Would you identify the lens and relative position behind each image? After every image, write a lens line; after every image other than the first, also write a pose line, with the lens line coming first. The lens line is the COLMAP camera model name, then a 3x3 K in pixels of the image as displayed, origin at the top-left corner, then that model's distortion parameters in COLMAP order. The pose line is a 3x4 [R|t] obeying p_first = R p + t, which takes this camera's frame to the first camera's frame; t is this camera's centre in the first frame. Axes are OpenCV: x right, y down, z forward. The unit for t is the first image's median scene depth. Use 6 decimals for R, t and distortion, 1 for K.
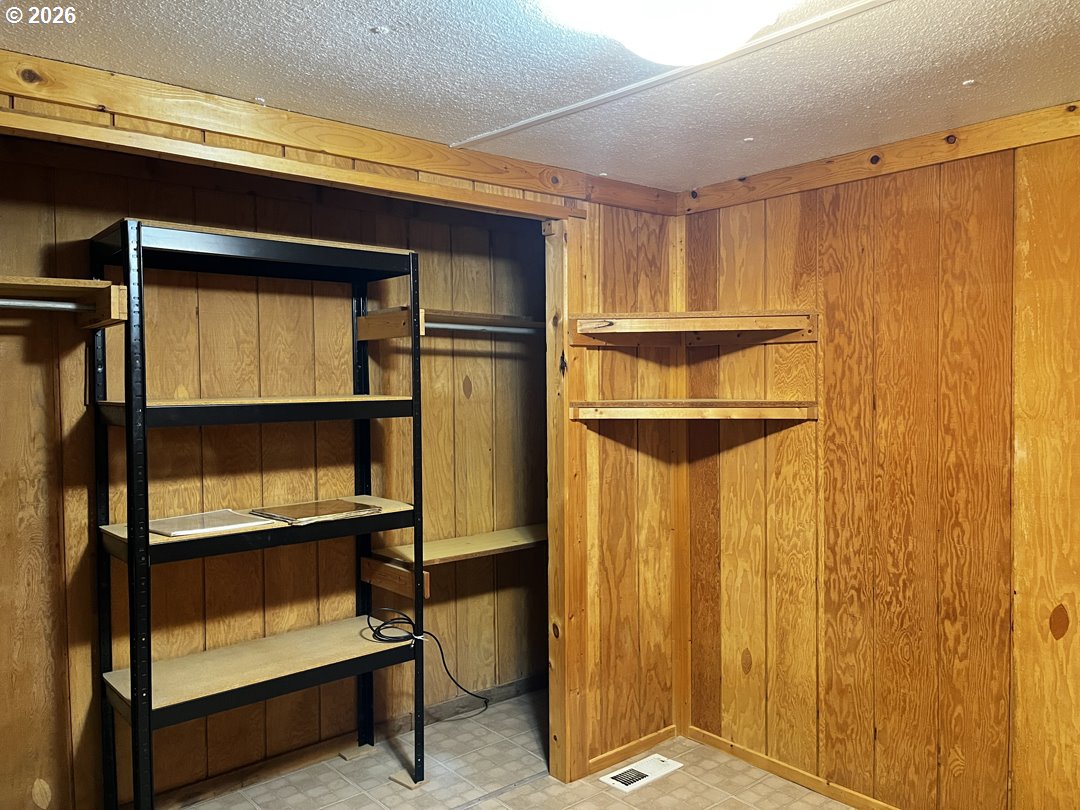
lens RADIAL K [[823.1, 0, 544.0], [0, 823.1, 406.1], [0, 0, 1]] dist [0.083048, -0.101552]
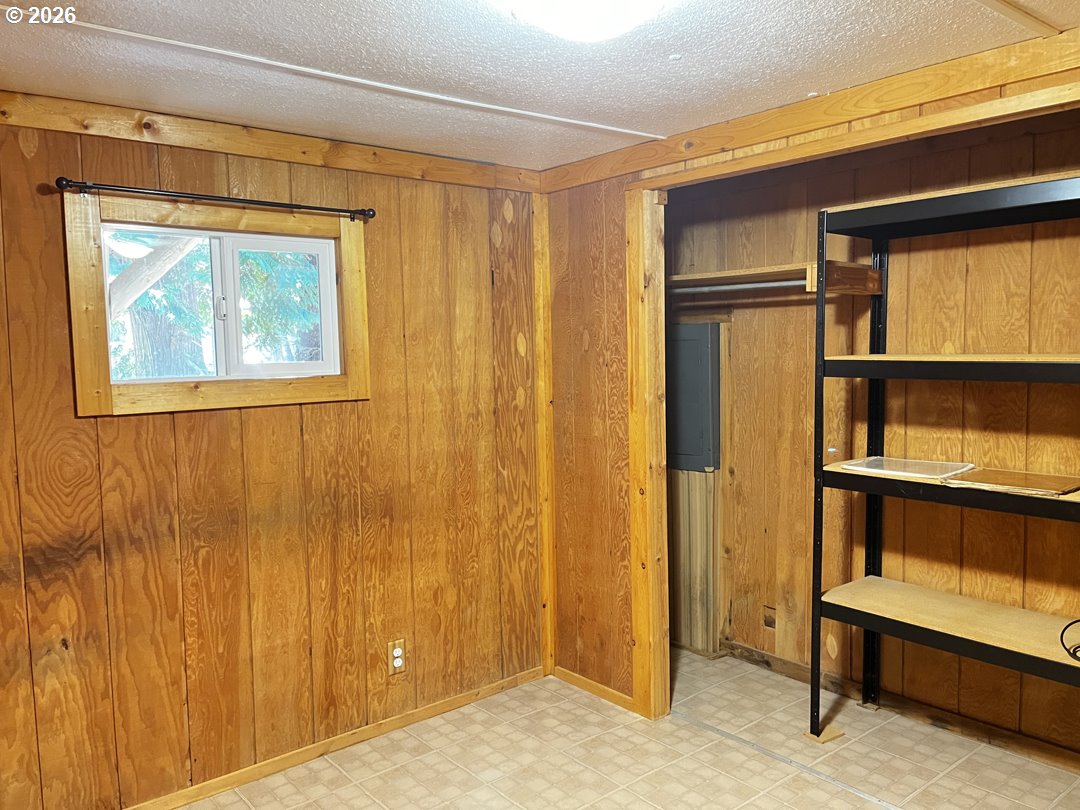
lens RADIAL K [[823.1, 0, 544.0], [0, 823.1, 406.1], [0, 0, 1]] dist [0.083048, -0.101552]
pose [[-0.017739, 0.086915, -0.996058, 1.464904], [-0.017976, 0.996026, 0.087233, -0.058761], [0.999681, 0.019452, -0.016106, 1.142193]]
